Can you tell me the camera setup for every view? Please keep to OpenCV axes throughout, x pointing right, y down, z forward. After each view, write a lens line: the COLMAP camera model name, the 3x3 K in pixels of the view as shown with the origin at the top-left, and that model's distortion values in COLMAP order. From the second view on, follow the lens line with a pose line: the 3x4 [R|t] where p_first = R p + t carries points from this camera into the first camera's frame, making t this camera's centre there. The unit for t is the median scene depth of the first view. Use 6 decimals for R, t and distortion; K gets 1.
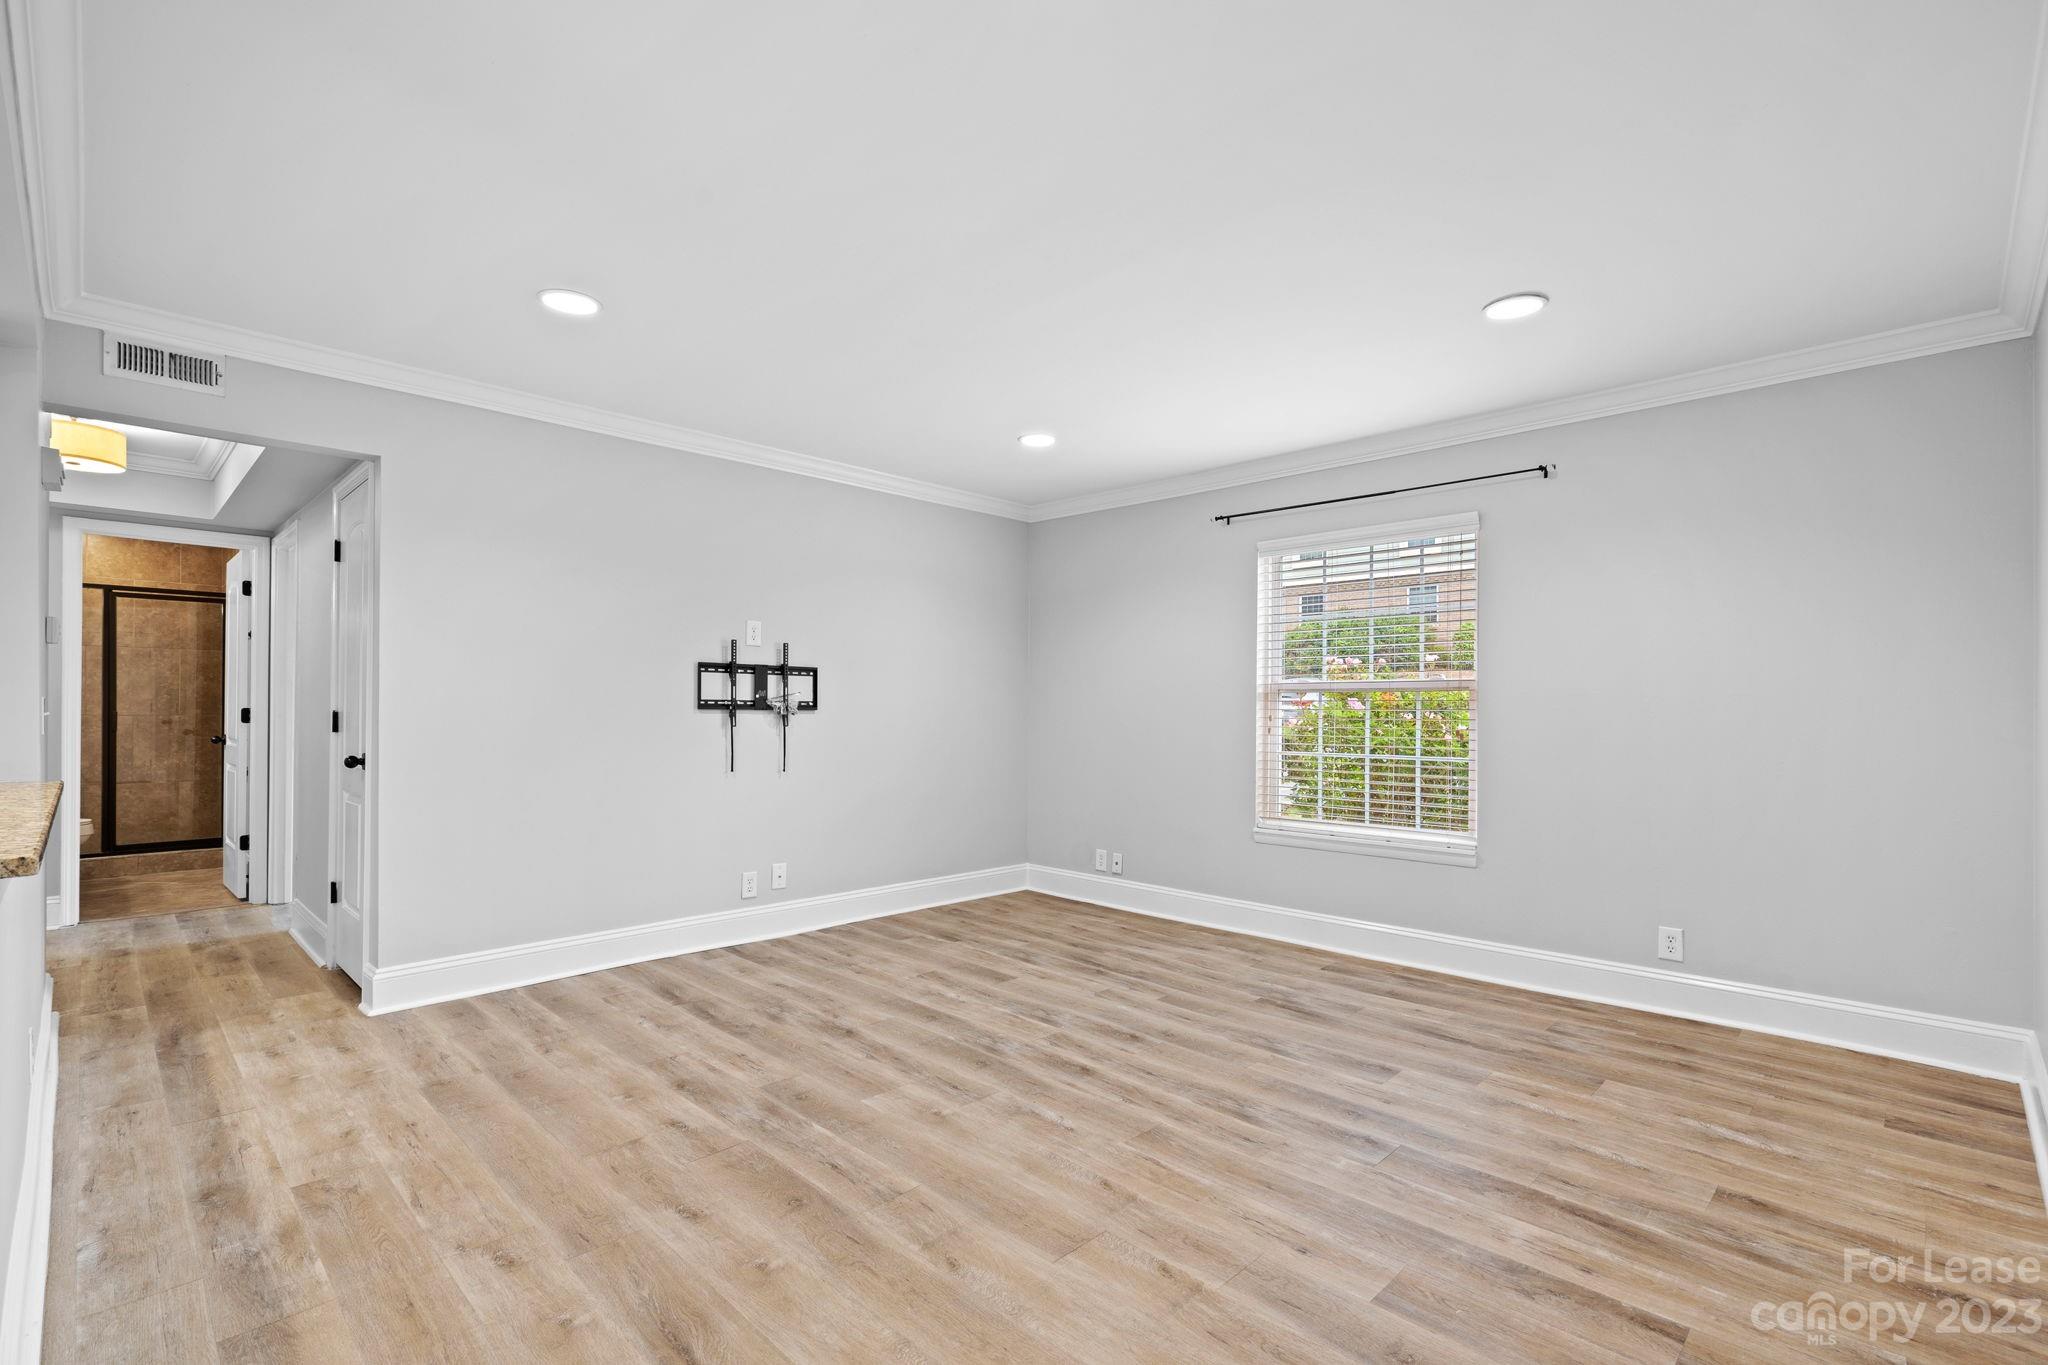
lens RADIAL K [[945.6, 0, 1029.5], [0, 945.6, 700.6], [0, 0, 1]] dist [0.006580, 0.001473]
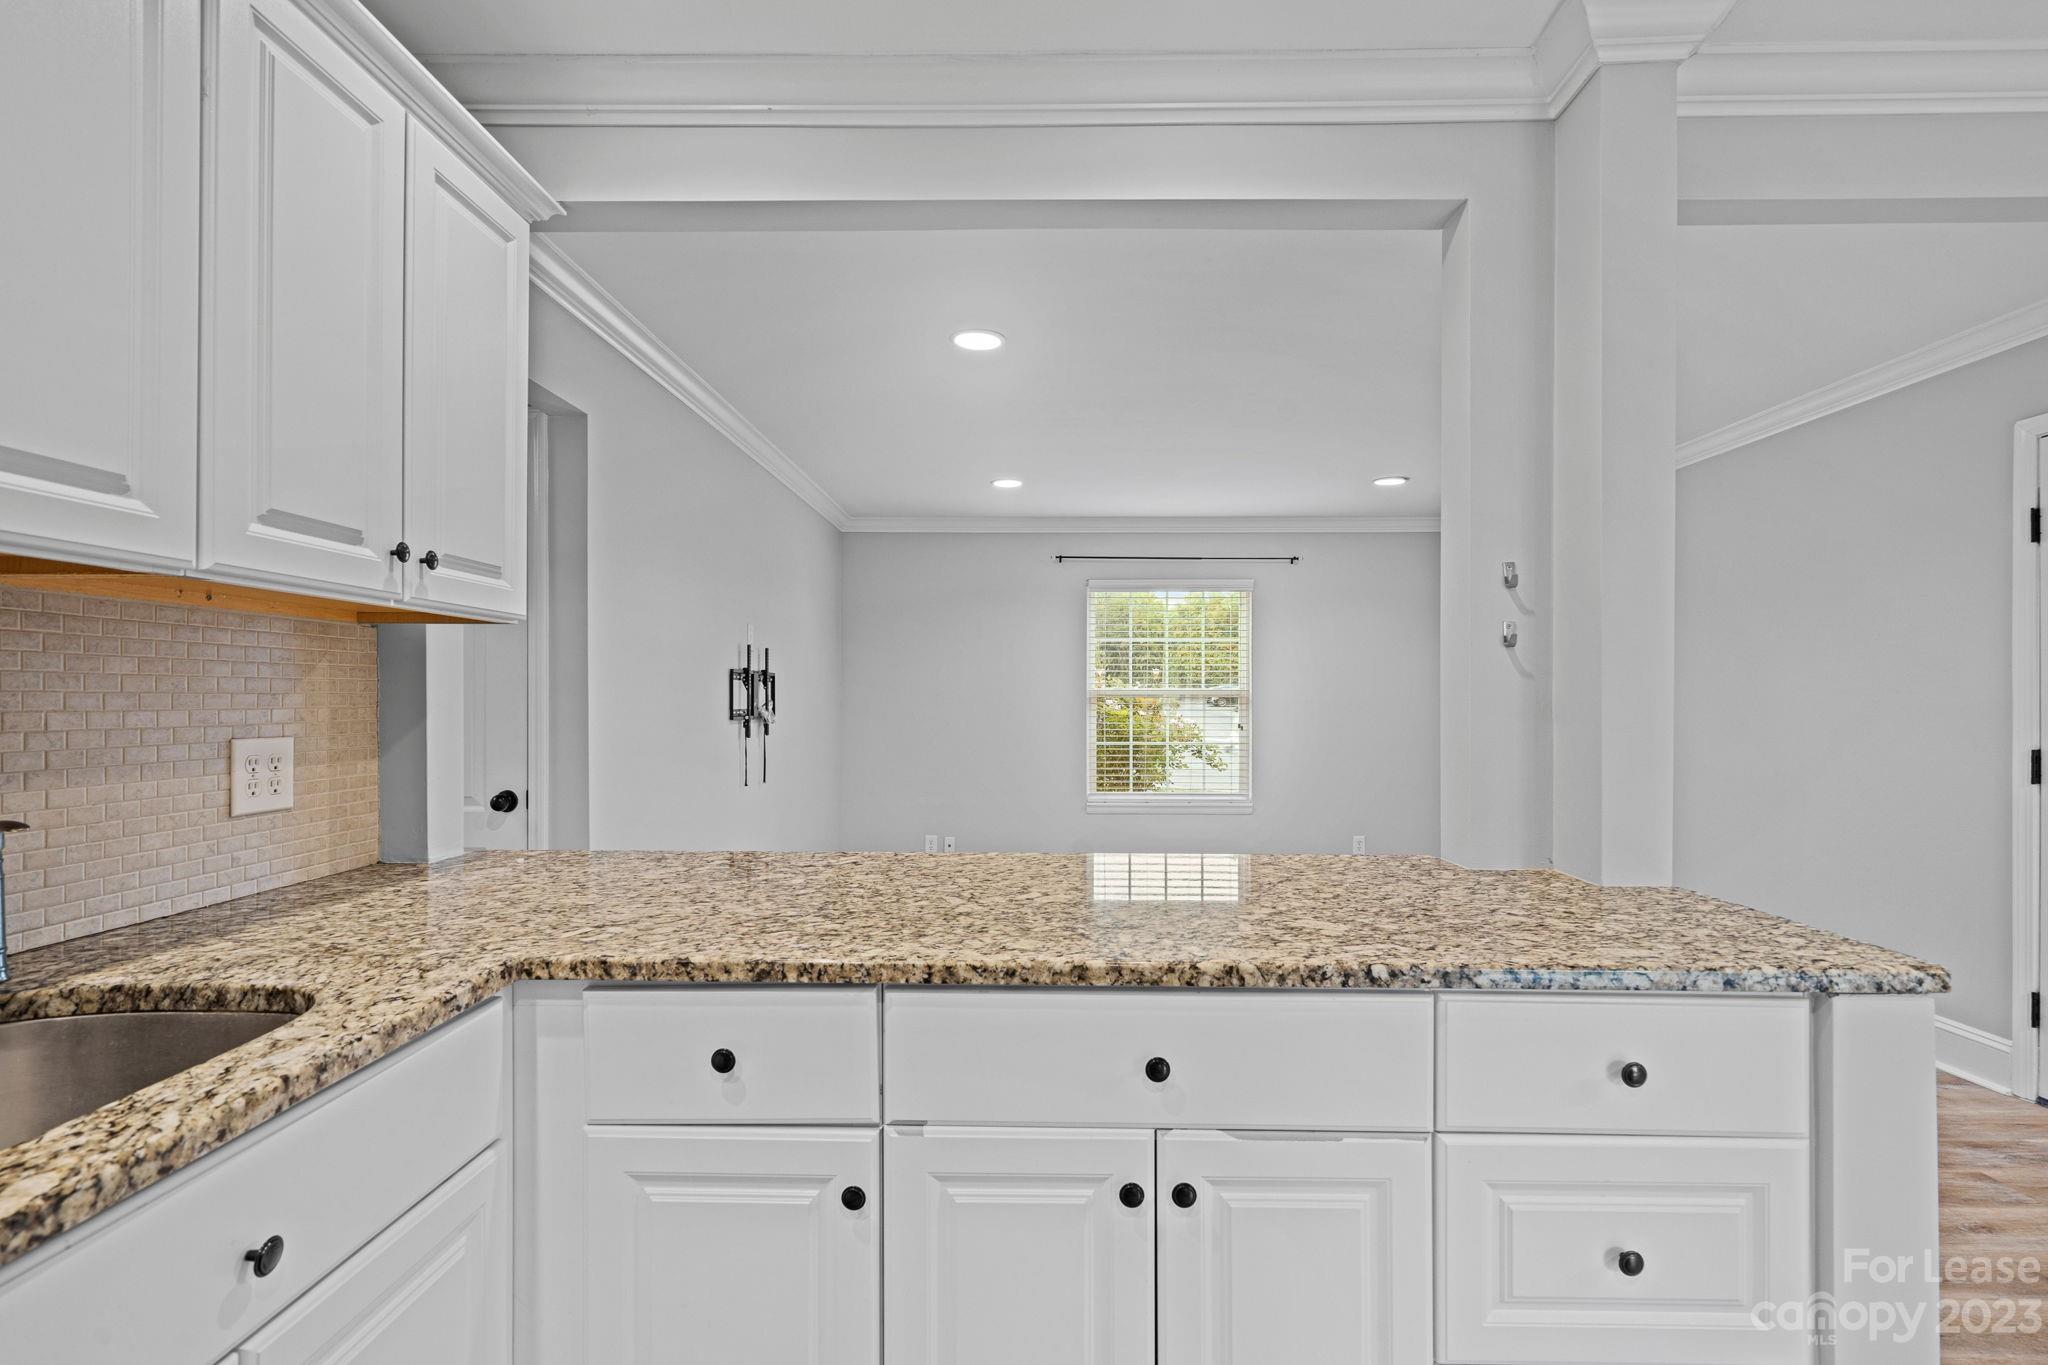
lens RADIAL K [[945.6, 0, 1046.4], [0, 945.6, 698.5], [0, 0, 1]] dist [0.006580, 0.001473]
pose [[0.719405, -0.005551, 0.694569, -1.097374], [-0.004430, 0.999911, 0.012579, -0.035821], [-0.694577, -0.012126, 0.719316, 0.183257]]
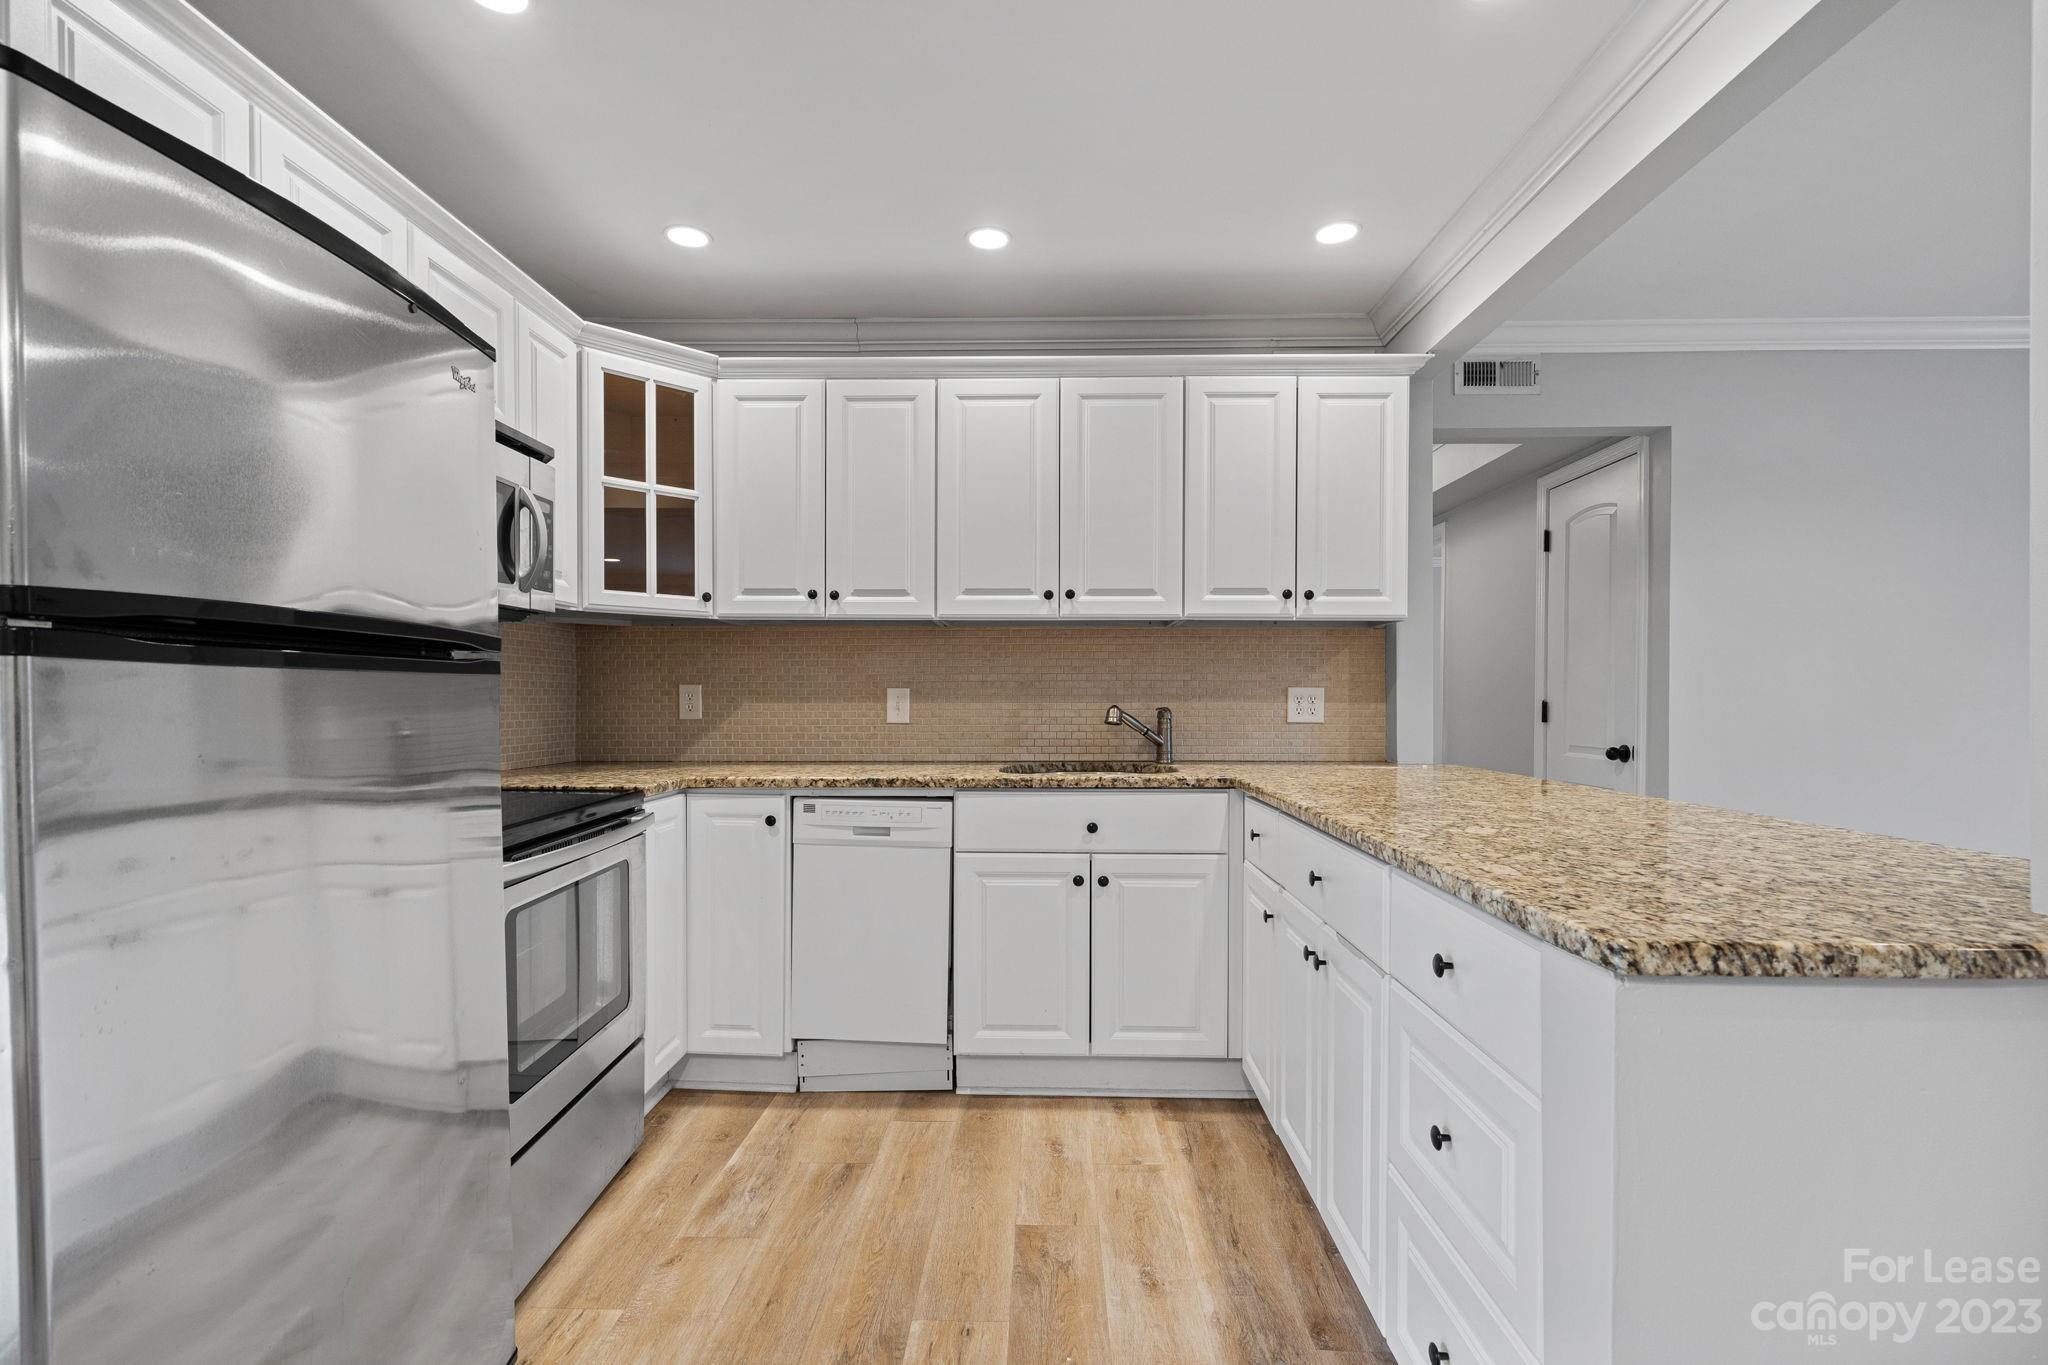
lens RADIAL K [[945.6, 0, 966.5], [0, 945.6, 706.7], [0, 0, 1]] dist [0.006580, 0.001473]
pose [[0.643422, 0.001021, -0.765511, -0.505299], [0.009742, 0.999907, 0.009523, 0.000377], [0.765450, -0.013585, 0.643352, -0.110389]]
